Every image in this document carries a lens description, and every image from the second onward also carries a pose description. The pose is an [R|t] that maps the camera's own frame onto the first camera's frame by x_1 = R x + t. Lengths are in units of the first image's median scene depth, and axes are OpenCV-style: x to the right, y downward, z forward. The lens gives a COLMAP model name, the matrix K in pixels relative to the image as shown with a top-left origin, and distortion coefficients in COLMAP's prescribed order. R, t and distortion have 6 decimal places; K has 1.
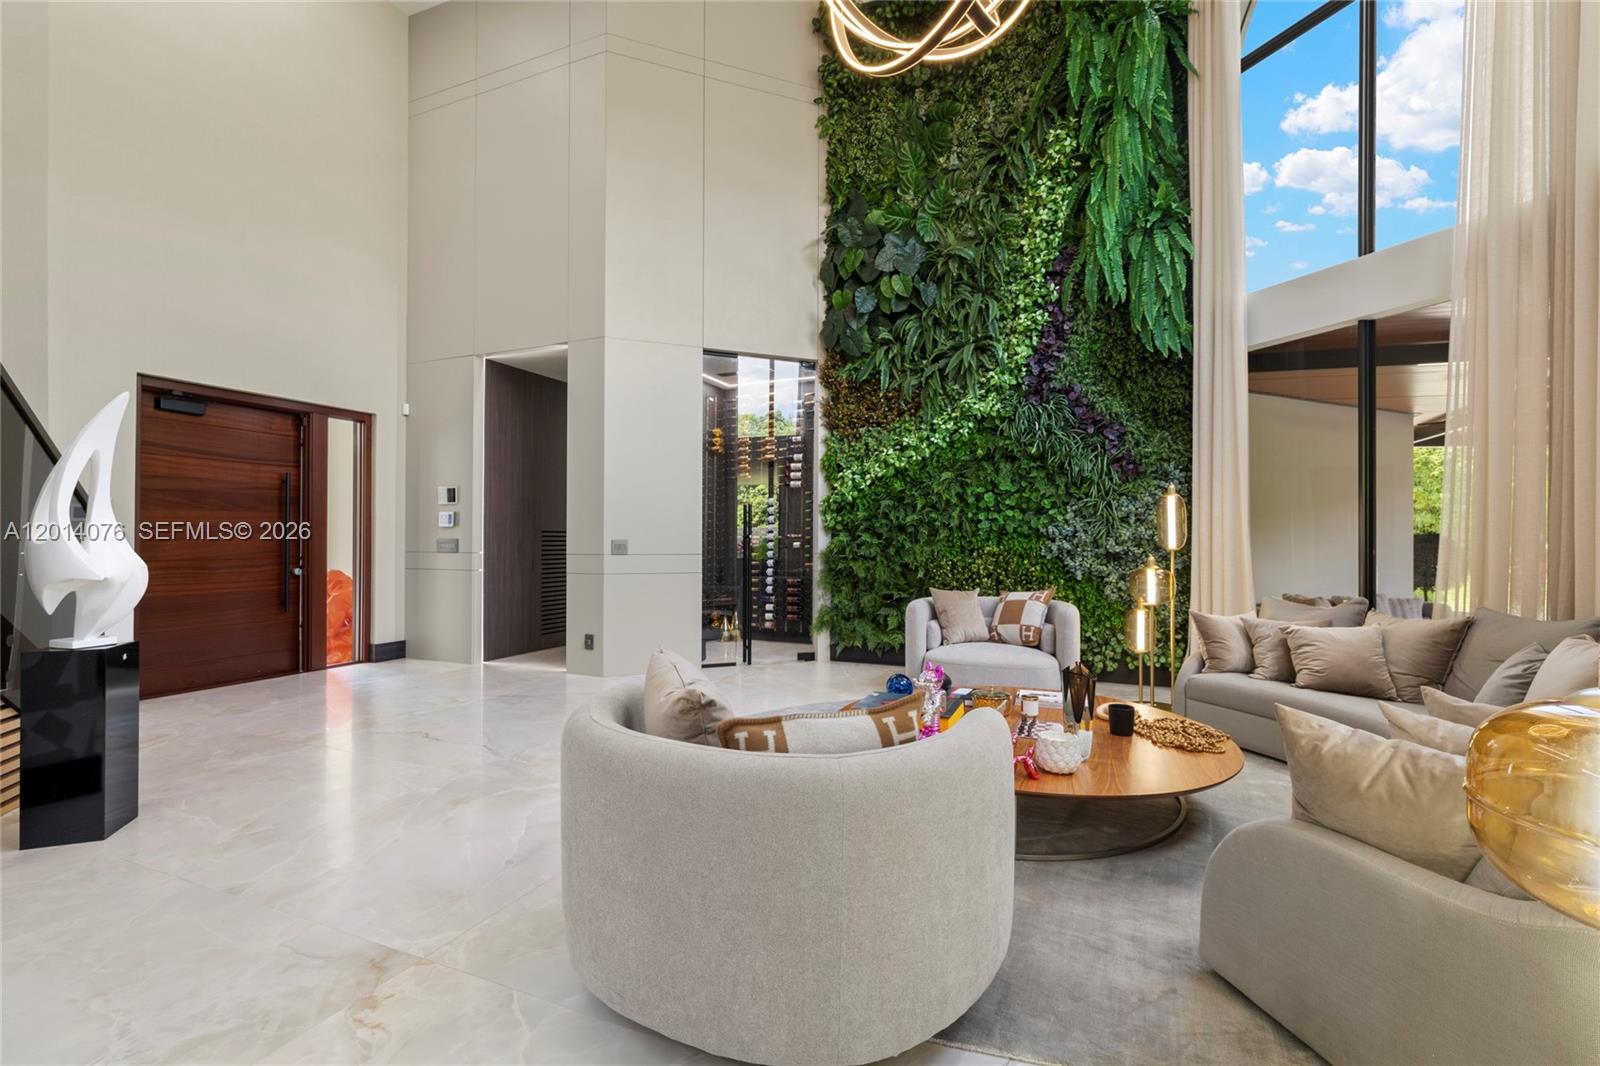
lens RADIAL K [[689.0, 0, 809.0], [0, 689.0, 531.5], [0, 0, 1]] dist [0.003410, 0.000114]
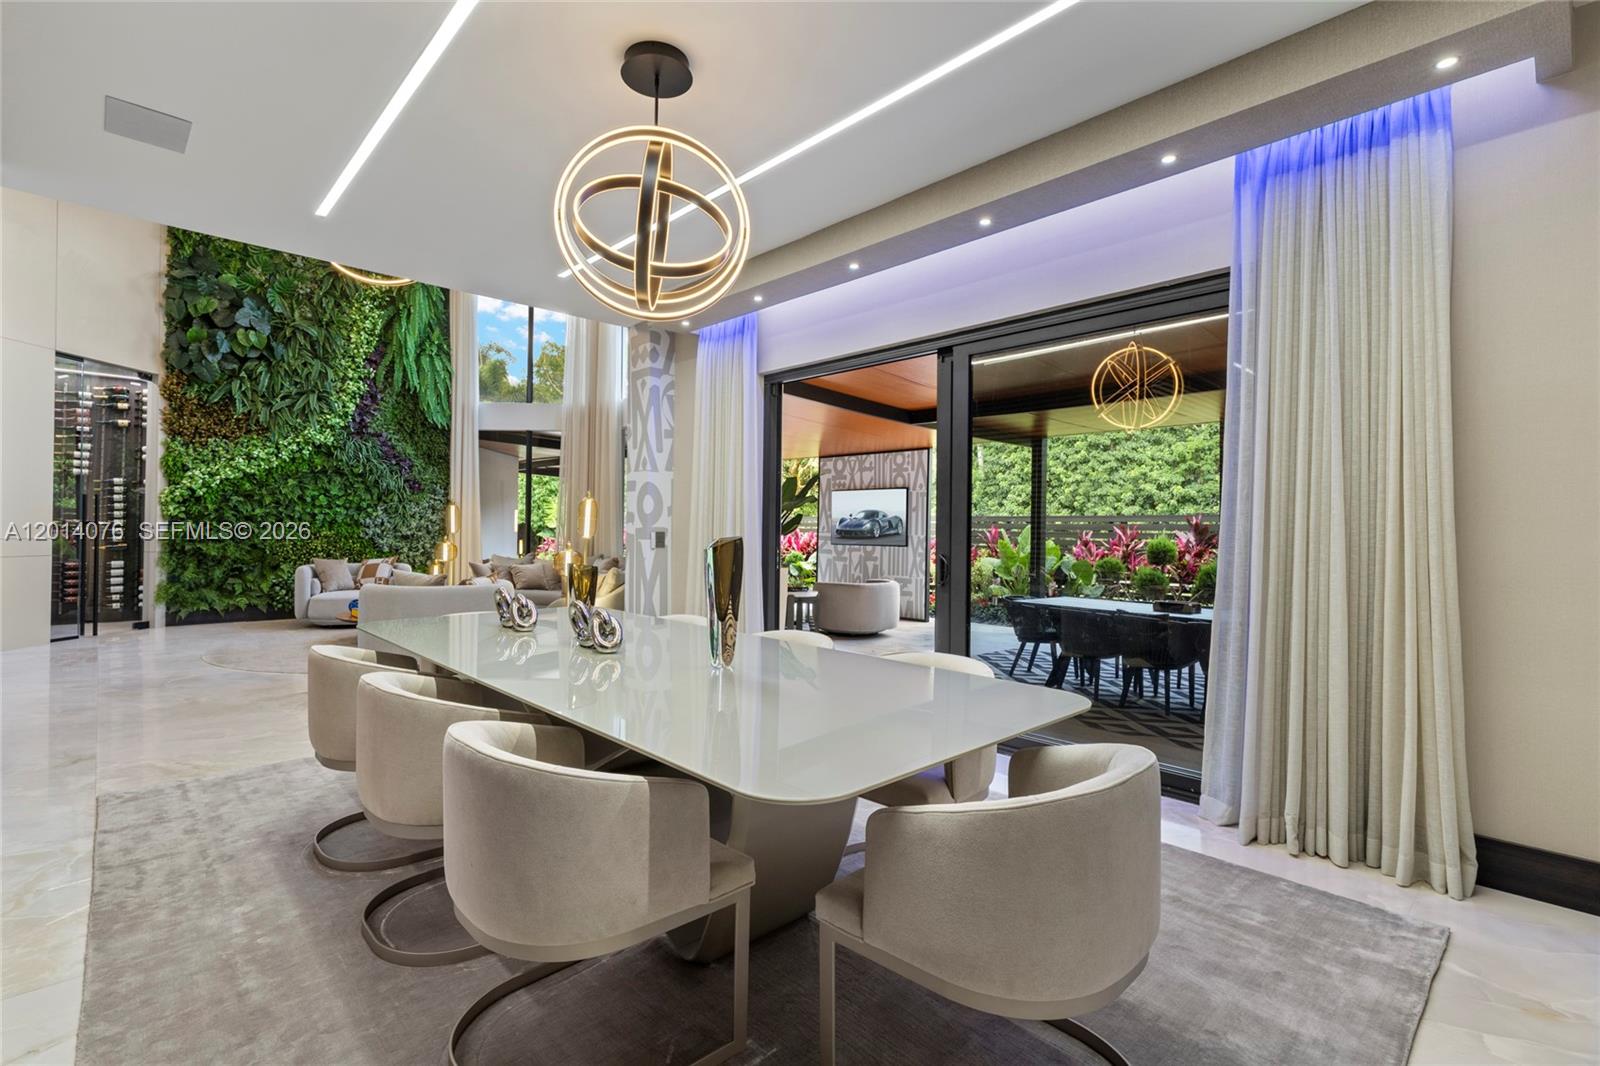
lens RADIAL K [[729.5, 0, 798.1], [0, 729.5, 530.5], [0, 0, 1]] dist [-0.001900, -0.000159]
pose [[0.402440, 0.001136, 0.915446, -0.771847], [-0.021198, 0.999743, 0.008078, -0.015142], [-0.915201, -0.022656, 0.402360, -0.579285]]
